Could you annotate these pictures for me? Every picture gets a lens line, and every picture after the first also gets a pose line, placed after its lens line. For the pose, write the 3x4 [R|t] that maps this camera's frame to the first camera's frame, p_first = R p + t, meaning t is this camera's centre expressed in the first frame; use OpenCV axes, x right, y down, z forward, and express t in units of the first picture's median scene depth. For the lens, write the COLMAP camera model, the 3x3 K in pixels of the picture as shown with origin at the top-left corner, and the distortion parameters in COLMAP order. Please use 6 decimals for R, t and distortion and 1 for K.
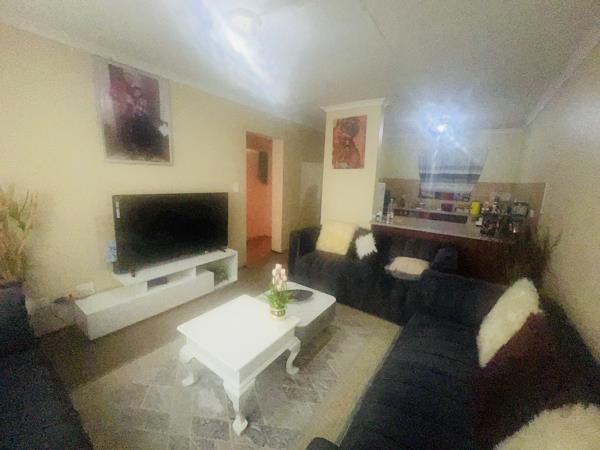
lens RADIAL K [[241.5, 0, 300.0], [0, 241.5, 225.0], [0, 0, 1]] dist [0.000118, 0.000015]
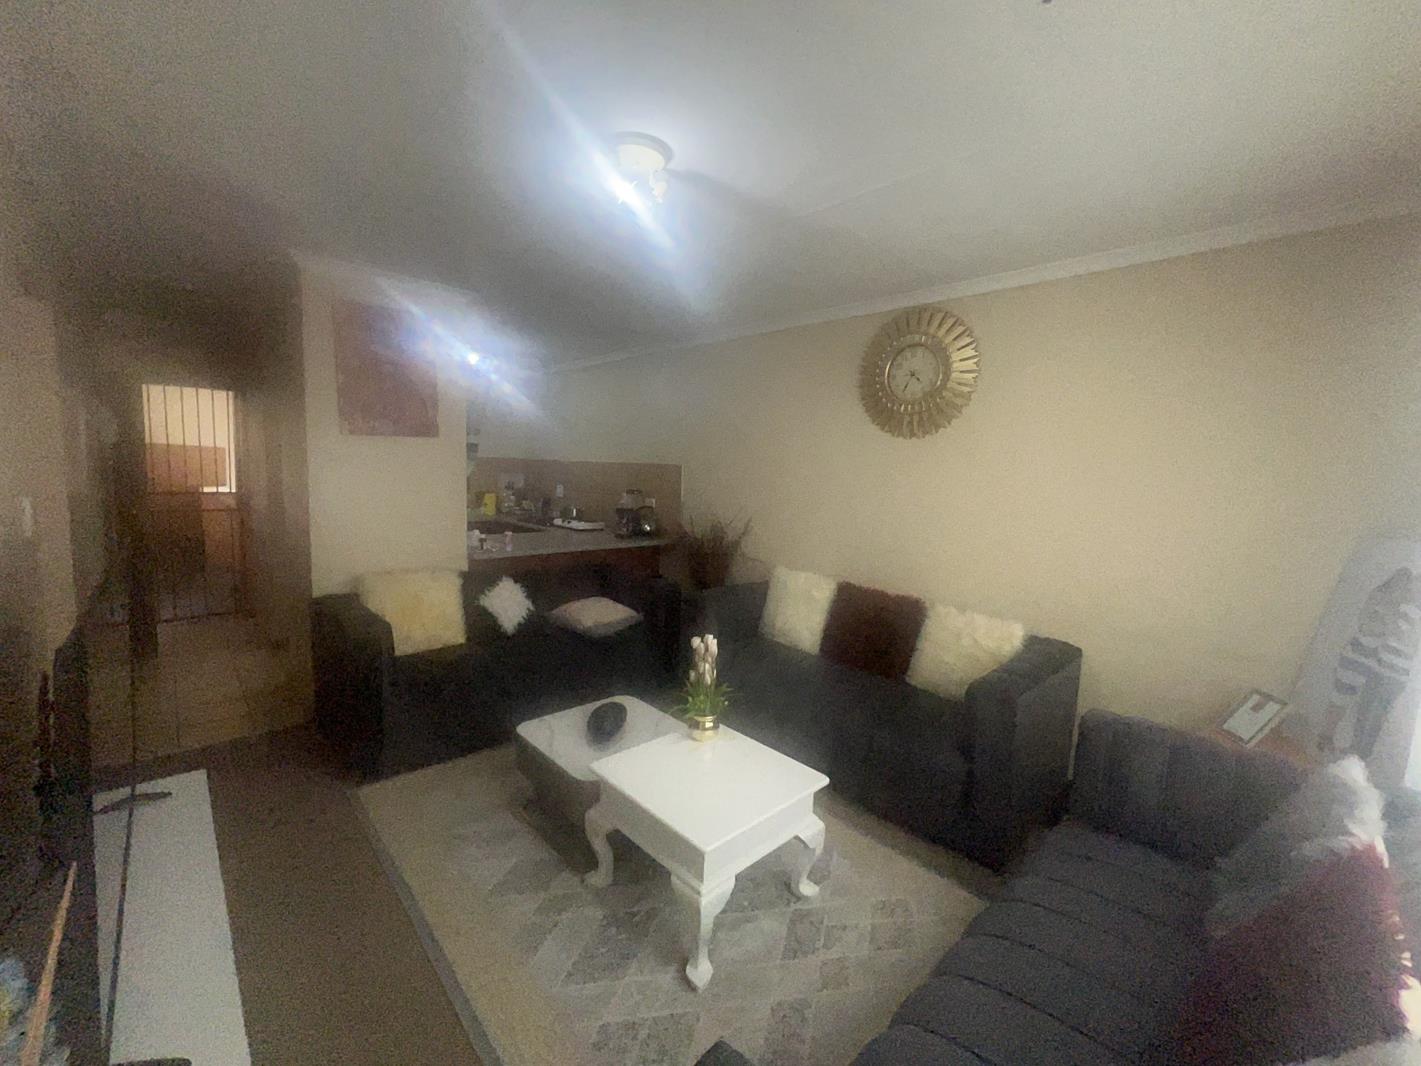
lens RADIAL K [[572.0, 0, 710.5], [0, 572.0, 533.0], [0, 0, 1]] dist [0.000118, 0.000015]
pose [[0.196223, -0.145340, 0.969728, -0.643521], [0.159483, 0.980516, 0.114685, -0.105942], [-0.967503, 0.132151, 0.215579, 0.333168]]
